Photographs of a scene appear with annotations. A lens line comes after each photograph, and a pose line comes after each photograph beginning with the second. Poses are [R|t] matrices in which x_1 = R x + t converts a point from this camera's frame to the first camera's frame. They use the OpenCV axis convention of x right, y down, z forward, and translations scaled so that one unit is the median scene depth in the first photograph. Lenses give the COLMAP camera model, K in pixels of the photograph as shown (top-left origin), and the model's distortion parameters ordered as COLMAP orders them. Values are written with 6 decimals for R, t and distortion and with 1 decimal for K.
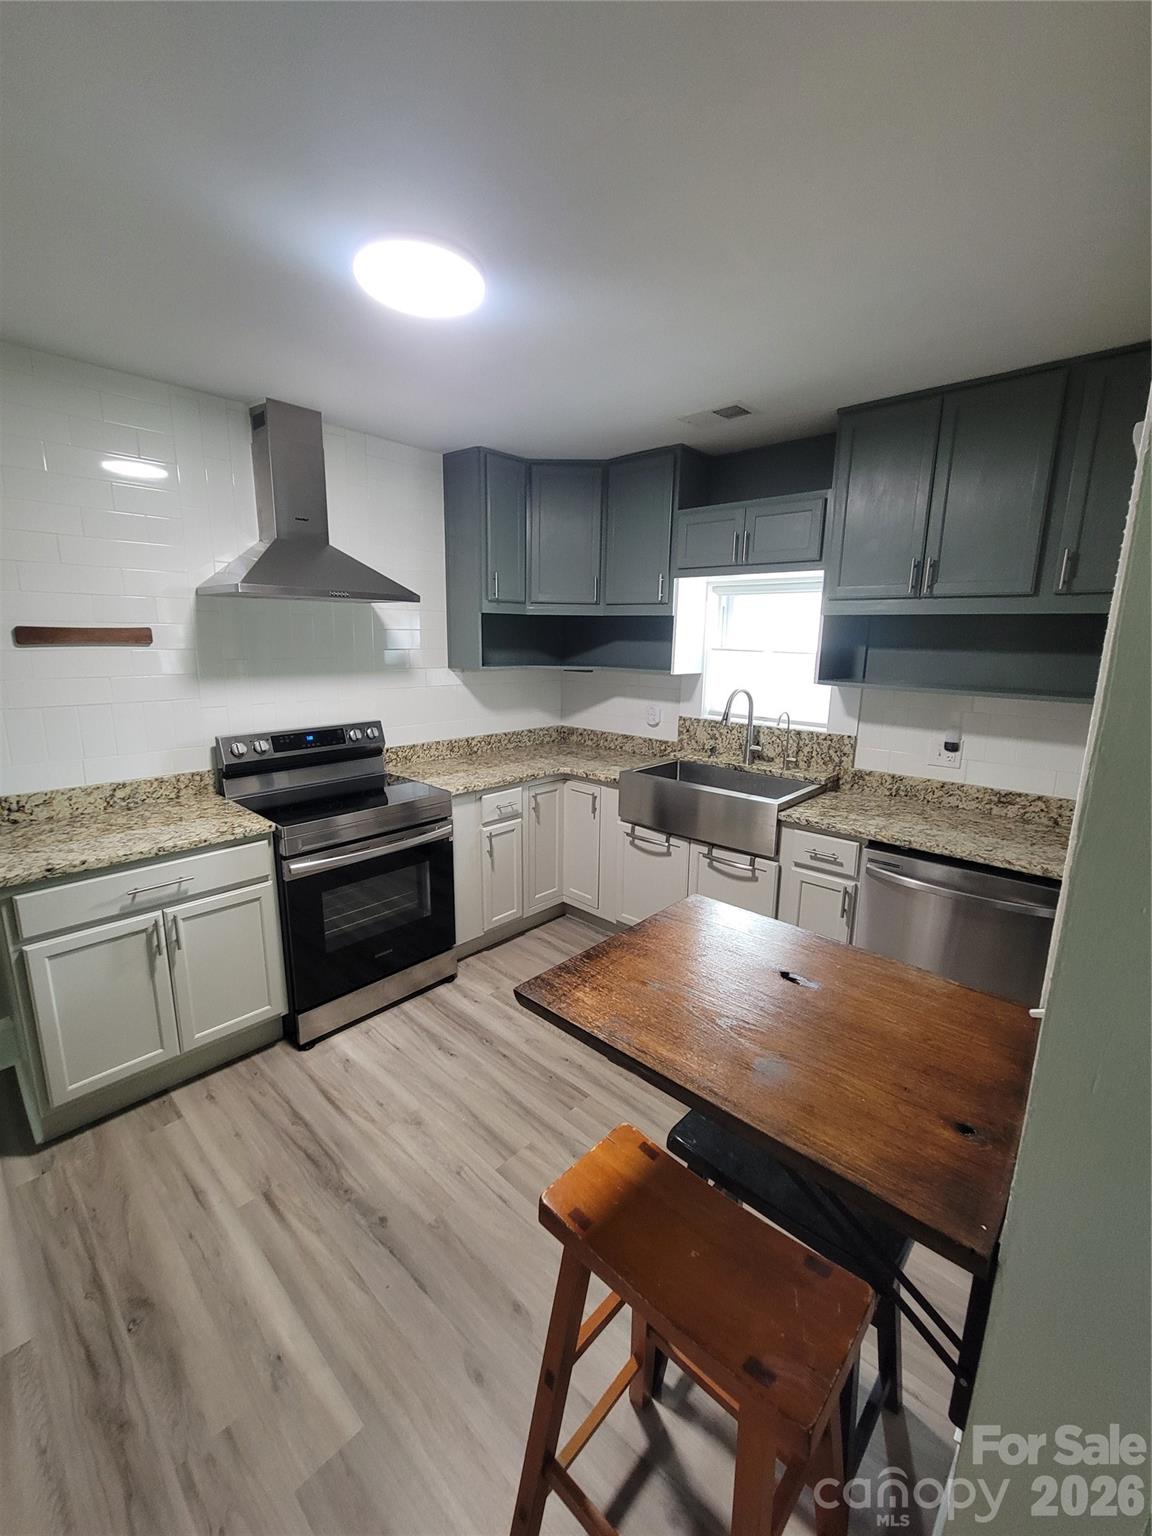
lens RADIAL K [[626.1, 0, 570.7], [0, 626.1, 763.7], [0, 0, 1]] dist [0.001480, -0.003080]
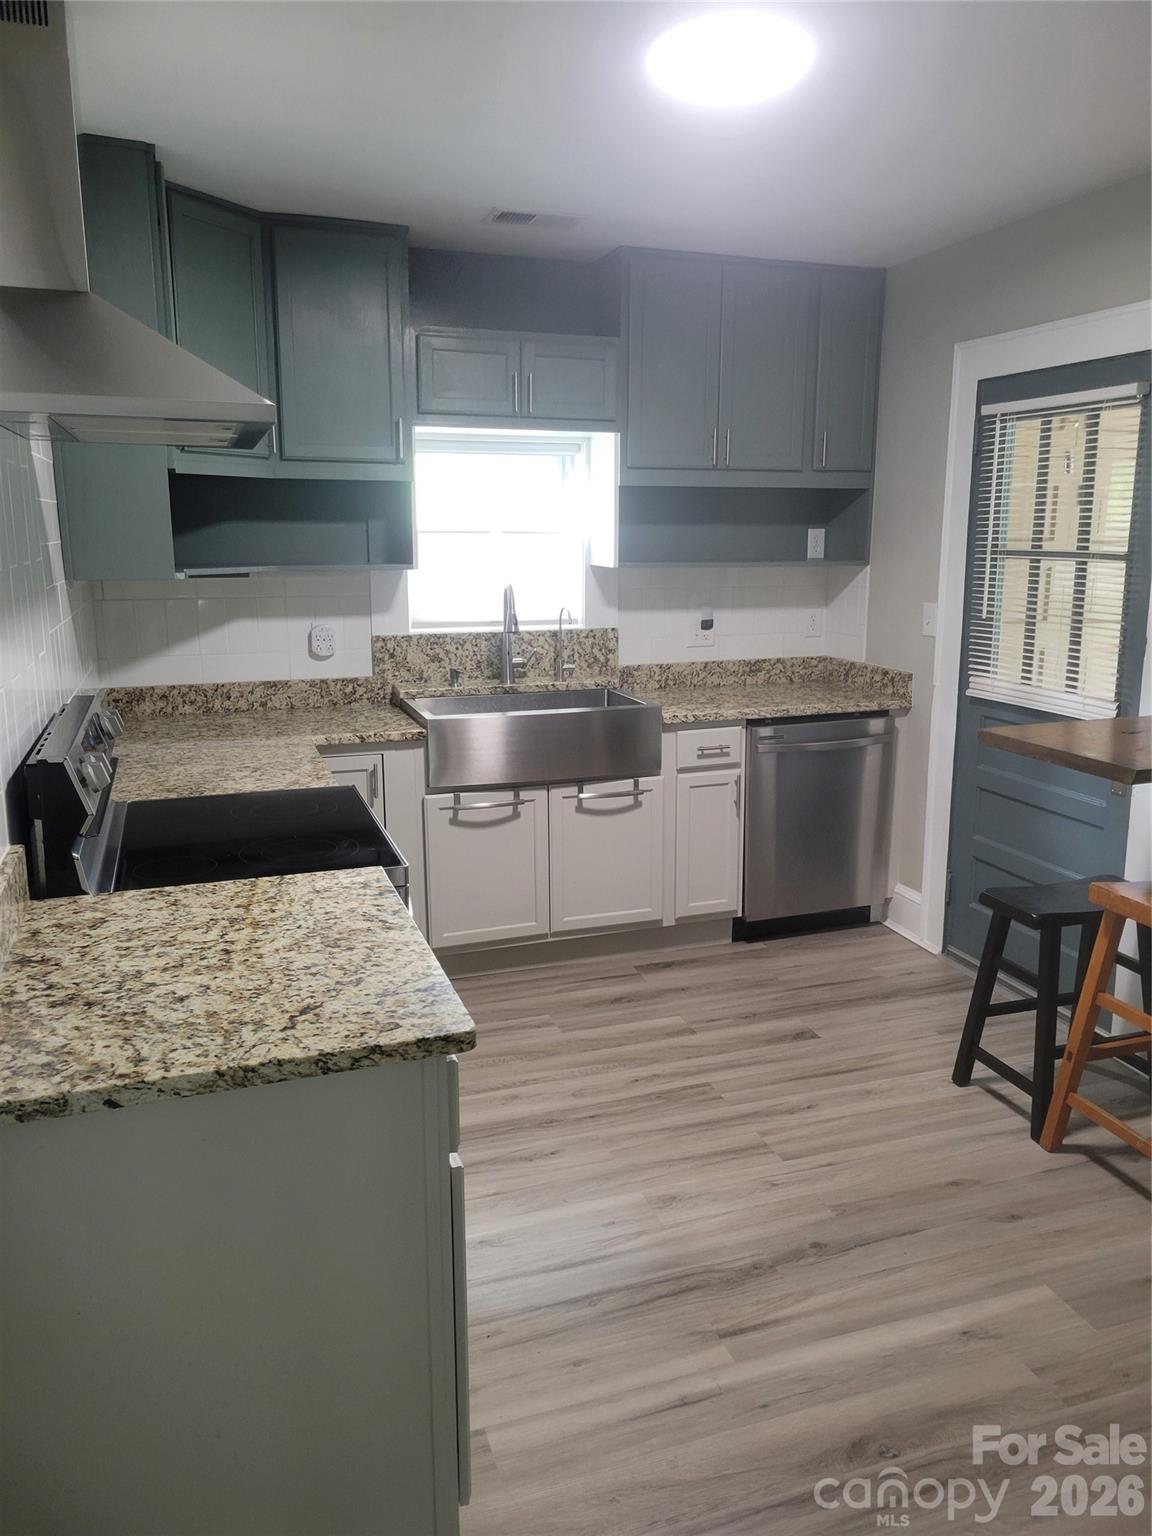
lens RADIAL K [[1157.0, 0, 601.7], [0, 1157.0, 762.9], [0, 0, 1]] dist [0.042378, -0.004681]
pose [[0.455156, -0.194429, 0.868925, -1.153192], [0.187311, 0.974939, 0.120034, -0.069072], [-0.870487, 0.108125, 0.480168, 0.332971]]
